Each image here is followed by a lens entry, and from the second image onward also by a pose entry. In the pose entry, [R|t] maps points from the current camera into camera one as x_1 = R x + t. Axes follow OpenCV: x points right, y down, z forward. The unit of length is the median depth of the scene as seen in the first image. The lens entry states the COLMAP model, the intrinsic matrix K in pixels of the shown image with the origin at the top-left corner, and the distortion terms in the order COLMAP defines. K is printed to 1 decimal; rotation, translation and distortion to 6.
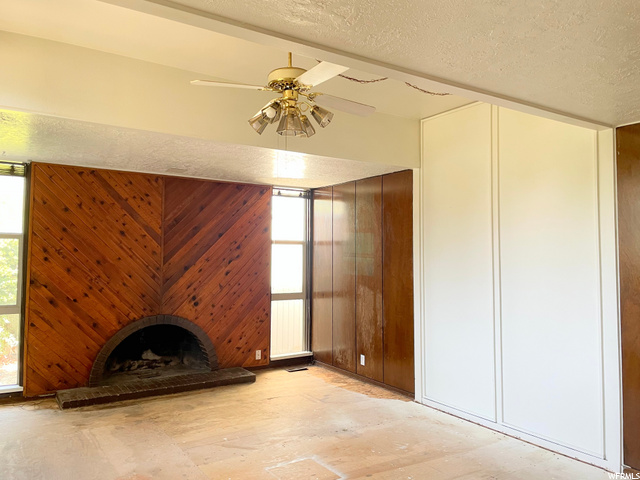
lens RADIAL K [[494.2, 0, 320.0], [0, 494.2, 240.0], [0, 0, 1]] dist [0.101498, -0.130399]
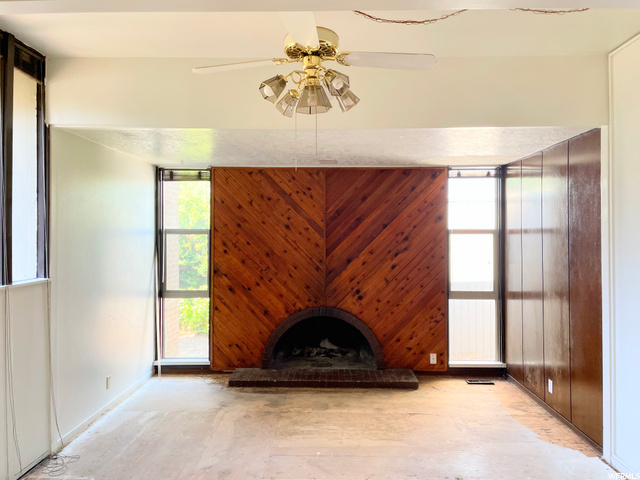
lens RADIAL K [[484.2, 0, 312.0], [0, 484.2, 237.5], [0, 0, 1]] dist [0.098237, -0.121688]
pose [[0.831031, -0.006780, -0.556184, 0.212240], [0.023664, 0.999451, 0.023175, -0.013597], [0.555722, -0.032421, 0.830736, 0.181425]]
